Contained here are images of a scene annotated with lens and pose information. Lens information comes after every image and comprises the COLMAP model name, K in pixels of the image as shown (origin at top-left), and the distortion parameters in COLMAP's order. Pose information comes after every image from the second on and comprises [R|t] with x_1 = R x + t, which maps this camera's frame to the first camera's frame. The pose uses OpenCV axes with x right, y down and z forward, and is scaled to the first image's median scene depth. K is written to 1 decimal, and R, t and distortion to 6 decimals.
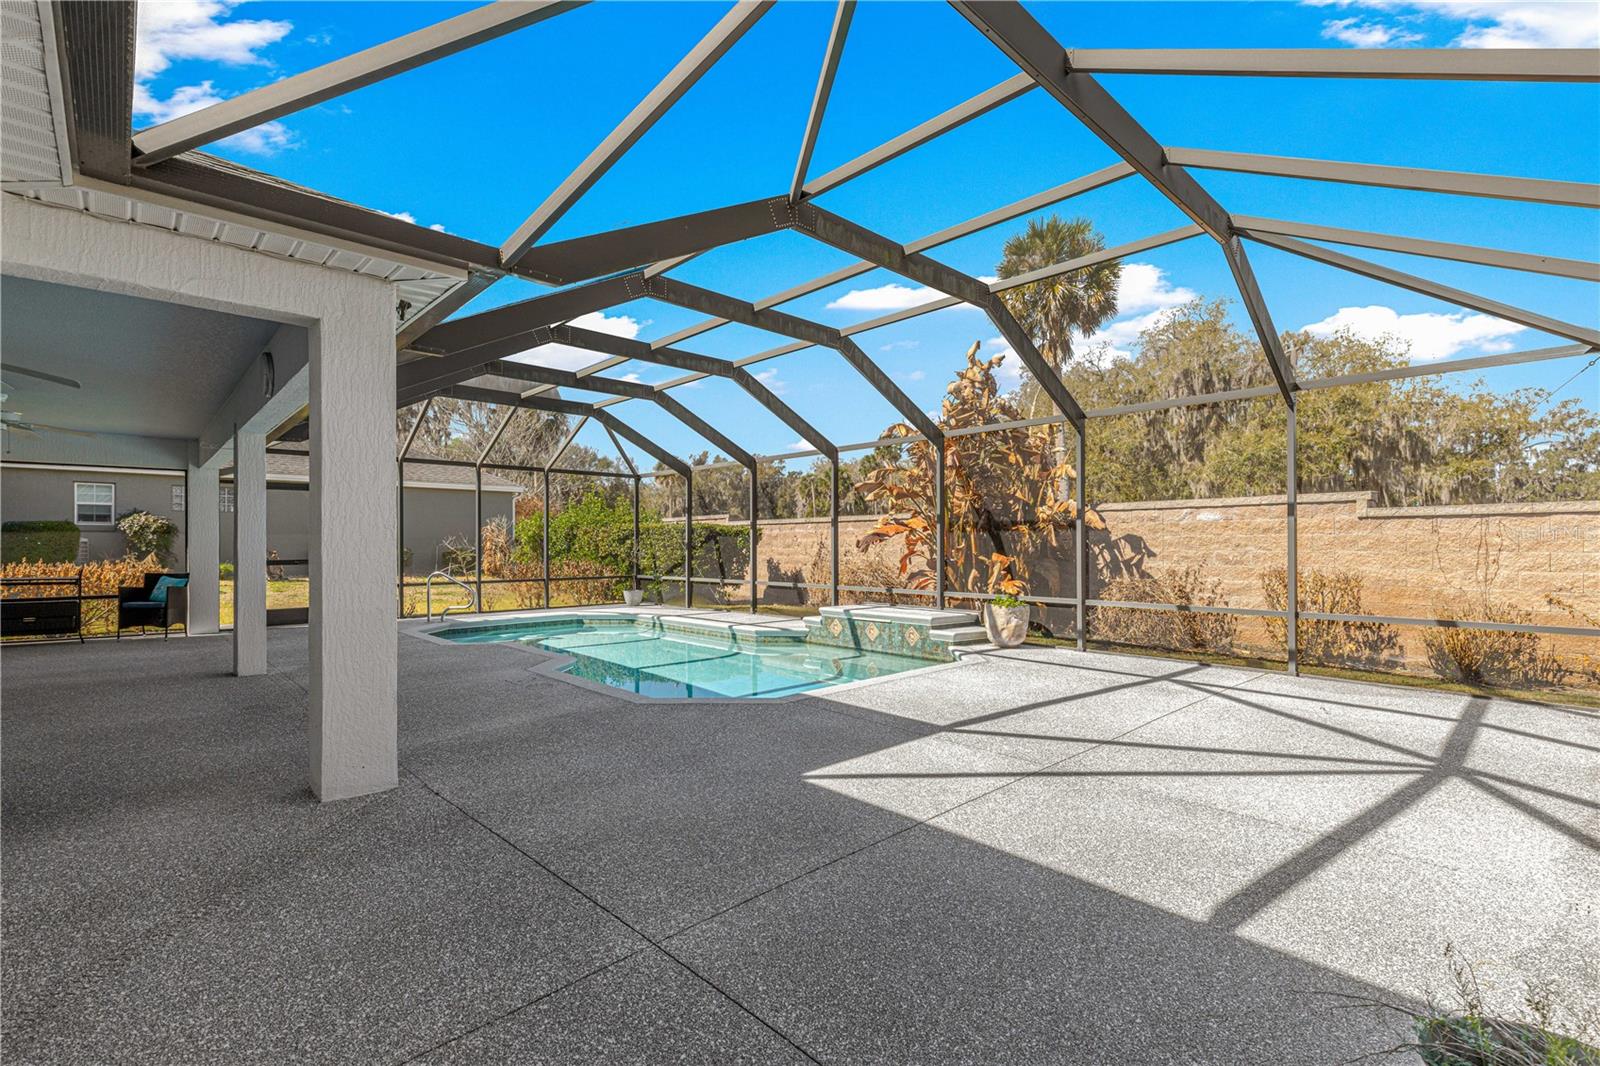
lens RADIAL K [[715.5, 0, 807.5], [0, 715.5, 539.7], [0, 0, 1]] dist [0.000423, -0.000318]
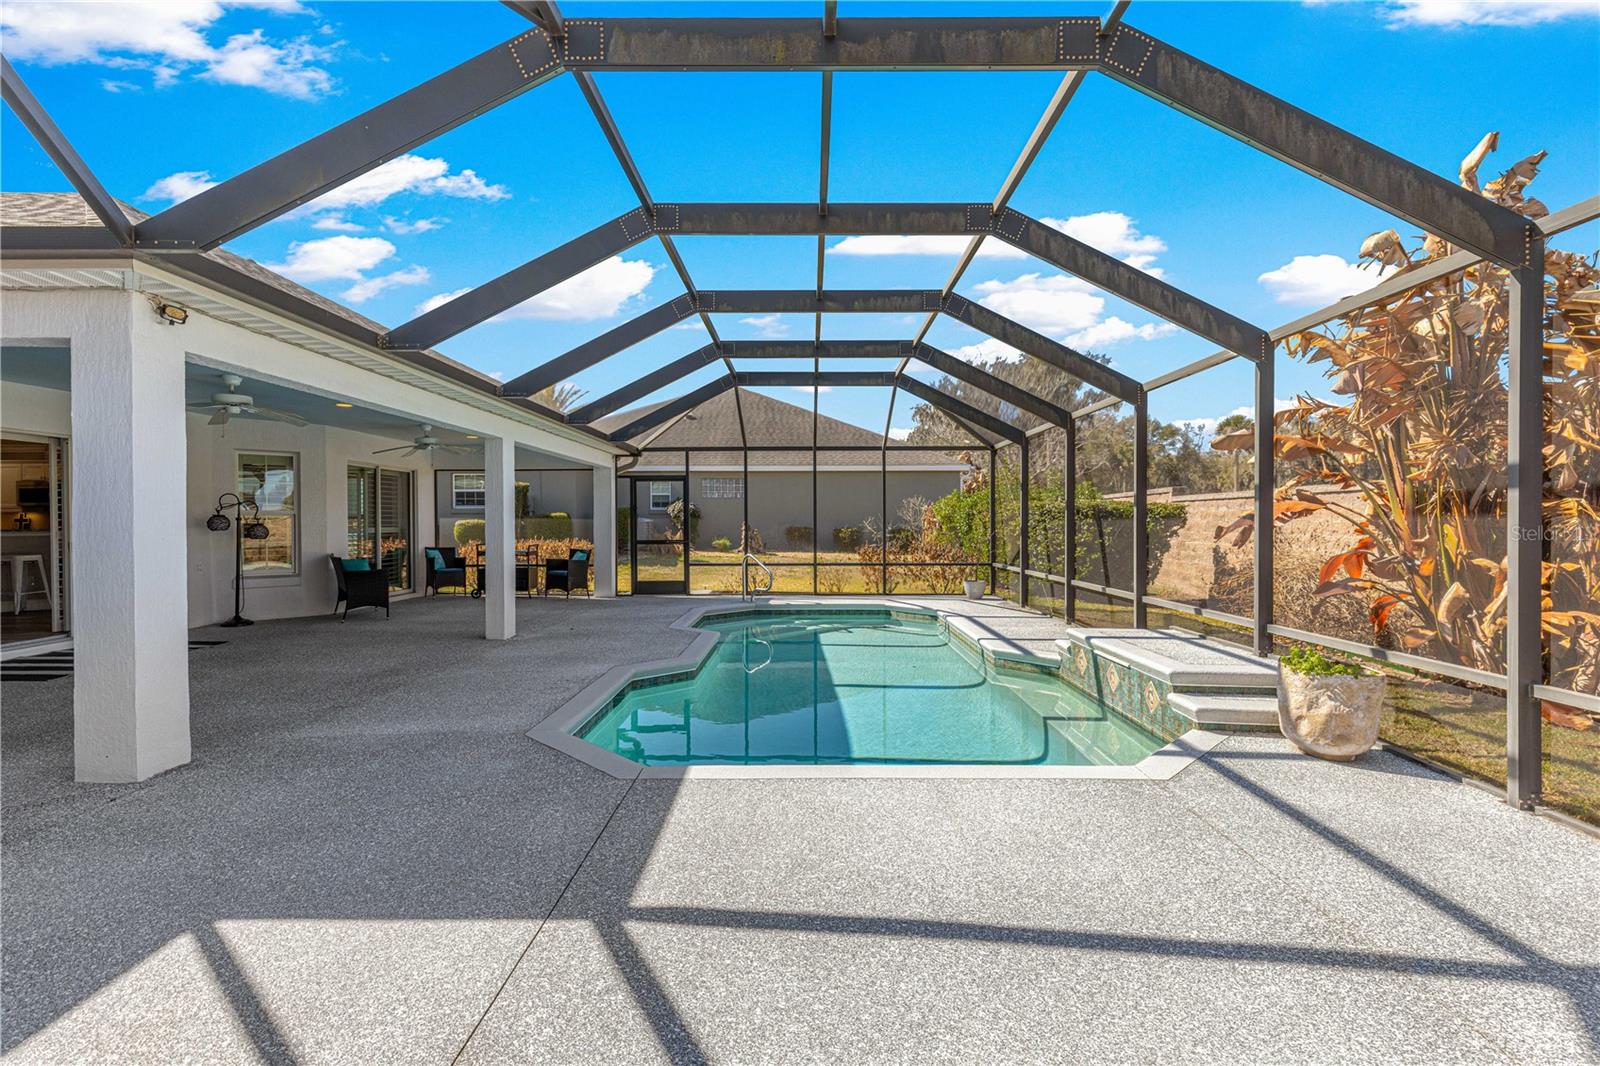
lens RADIAL K [[722.4, 0, 797.8], [0, 722.4, 526.2], [0, 0, 1]] dist [0.003786, 0.000005]
pose [[0.720915, 0.006522, -0.692993, 0.306637], [0.003712, 0.999905, 0.013272, -0.010970], [0.693014, -0.012140, 0.720822, 0.339835]]
